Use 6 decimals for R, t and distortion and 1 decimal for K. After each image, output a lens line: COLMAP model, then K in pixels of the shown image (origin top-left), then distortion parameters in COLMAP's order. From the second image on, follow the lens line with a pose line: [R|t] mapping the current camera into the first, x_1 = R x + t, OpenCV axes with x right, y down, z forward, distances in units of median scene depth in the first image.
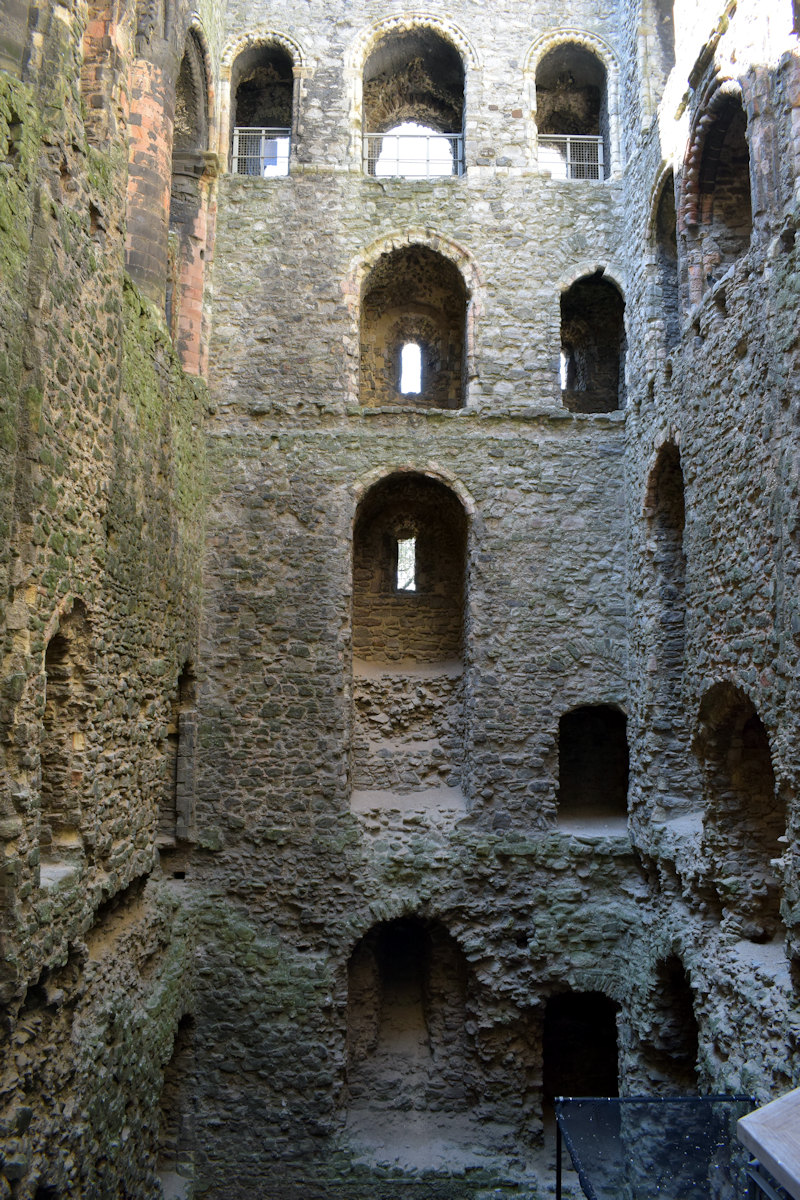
lens RADIAL K [[930.6, 0, 401.6], [0, 930.6, 600.4], [0, 0, 1]] dist [-0.095637, 0.008413]
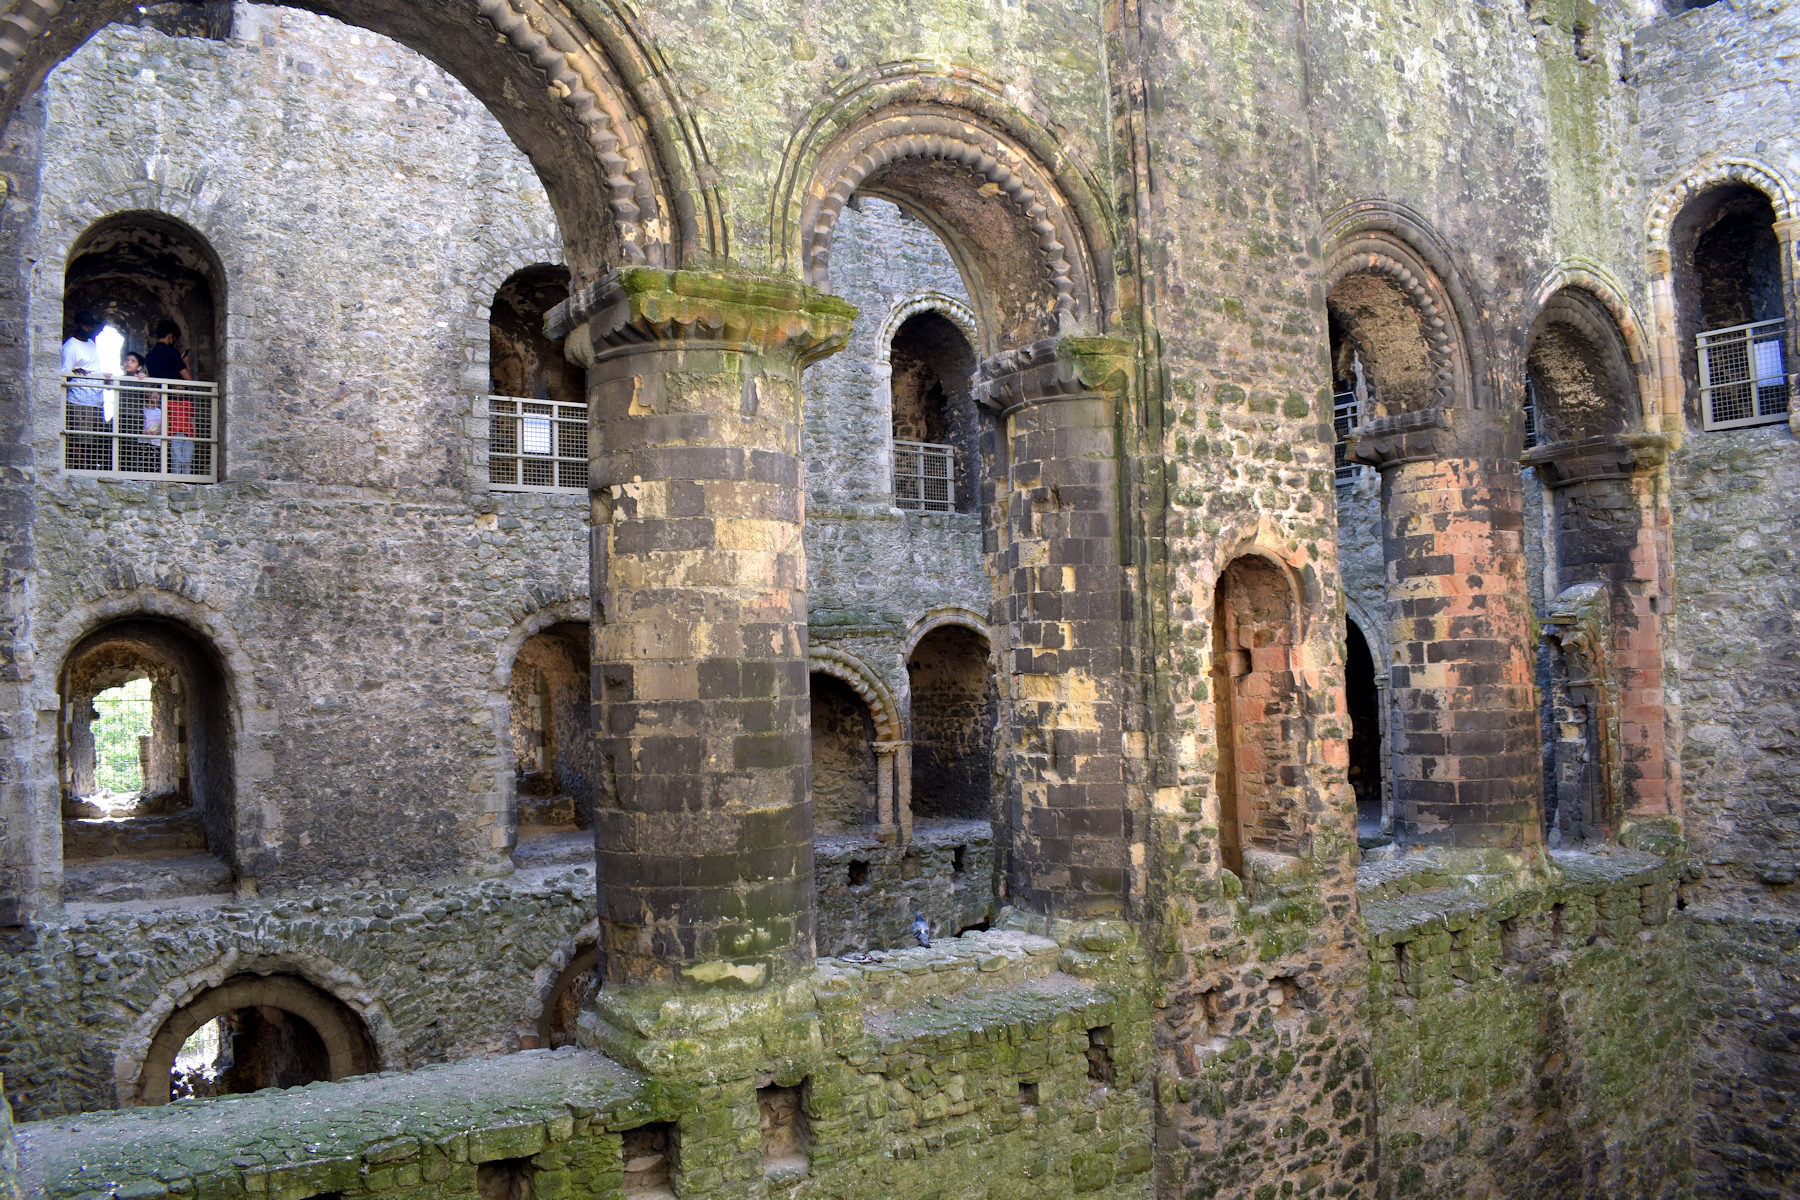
lens RADIAL K [[1395.8, 0, 899.7], [0, 1395.8, 597.7], [0, 0, 1]] dist [-0.095637, 0.008413]
pose [[0.574422, -0.074749, -0.815139, 0.227352], [0.105082, 0.994316, -0.017129, -0.421978], [0.811787, -0.075817, 0.579012, 0.077534]]
